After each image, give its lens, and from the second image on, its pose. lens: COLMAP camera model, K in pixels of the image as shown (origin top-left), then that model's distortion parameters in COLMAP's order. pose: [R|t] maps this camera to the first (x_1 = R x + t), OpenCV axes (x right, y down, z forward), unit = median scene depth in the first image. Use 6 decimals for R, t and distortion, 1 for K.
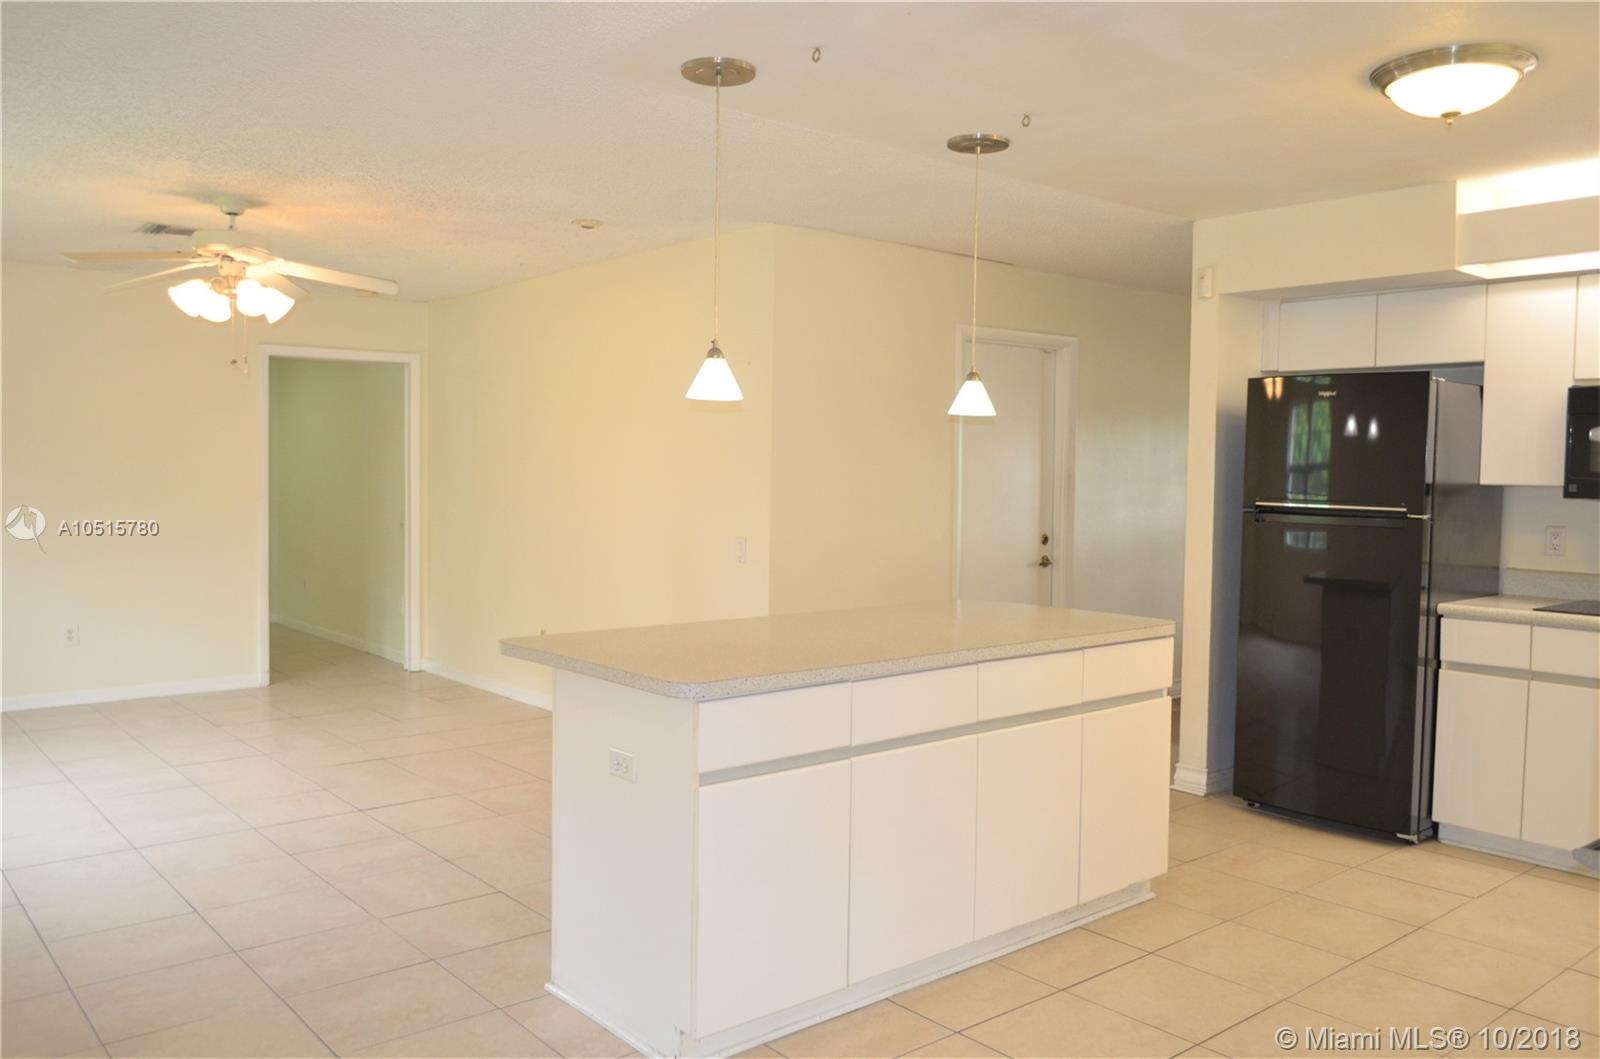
lens RADIAL K [[1238.6, 0, 805.3], [0, 1238.6, 543.1], [0, 0, 1]] dist [0.001969, -0.036223]
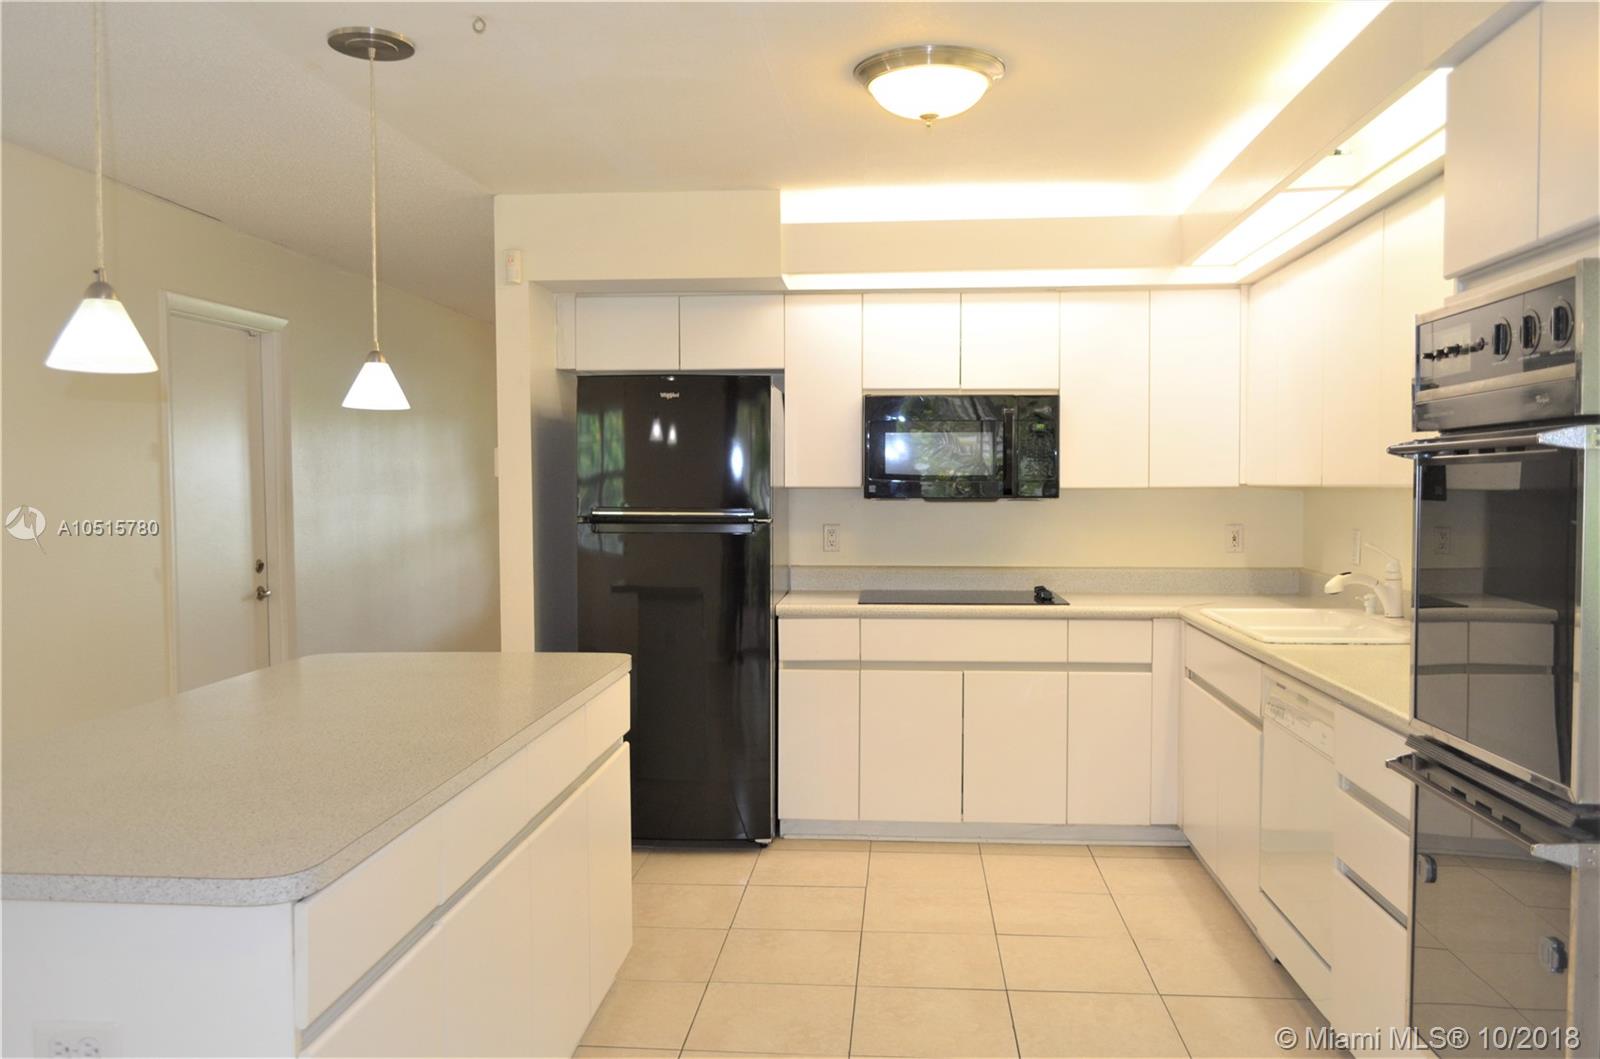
lens RADIAL K [[1238.6, 0, 805.3], [0, 1238.6, 543.1], [0, 0, 1]] dist [0.001969, -0.036223]
pose [[0.705516, -0.052407, 0.706754, -0.186787], [0.055610, 0.998281, 0.018511, -0.019555], [-0.706509, 0.026243, 0.707217, 0.259935]]
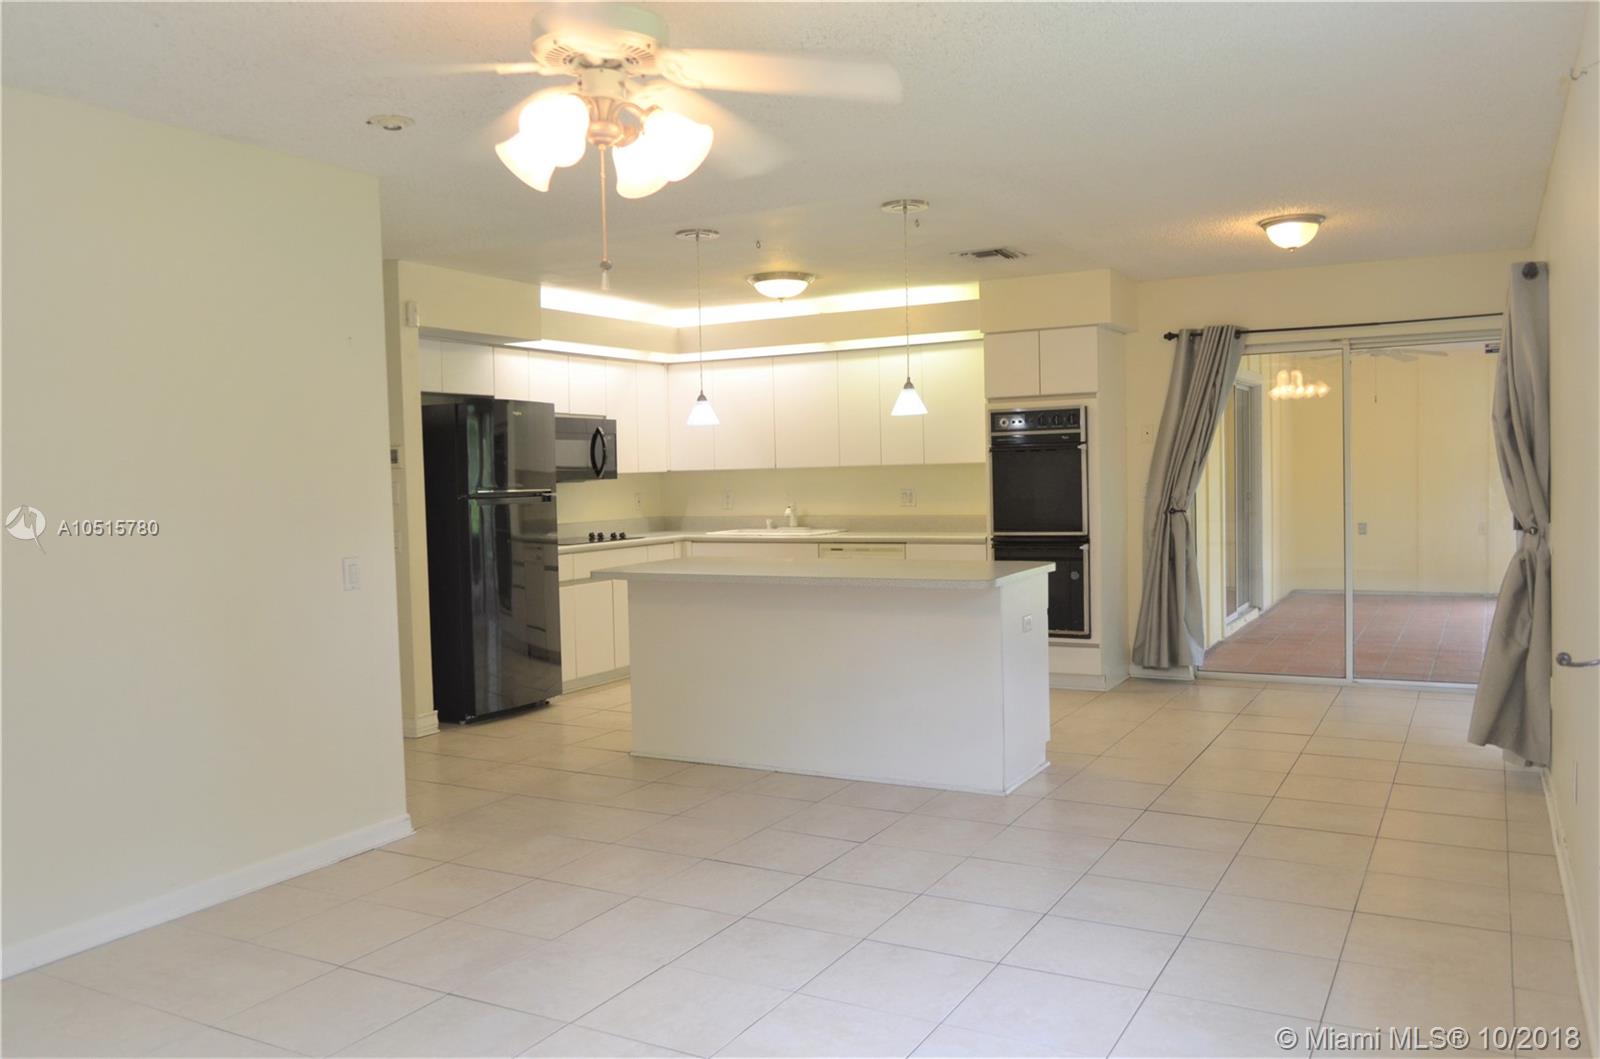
lens RADIAL K [[1238.6, 0, 805.3], [0, 1238.6, 543.1], [0, 0, 1]] dist [0.001969, -0.036223]
pose [[-0.351682, -0.060840, 0.934140, -1.087036], [0.072733, 0.993093, 0.092062, -0.079822], [-0.933290, 0.100319, -0.344828, 1.220485]]
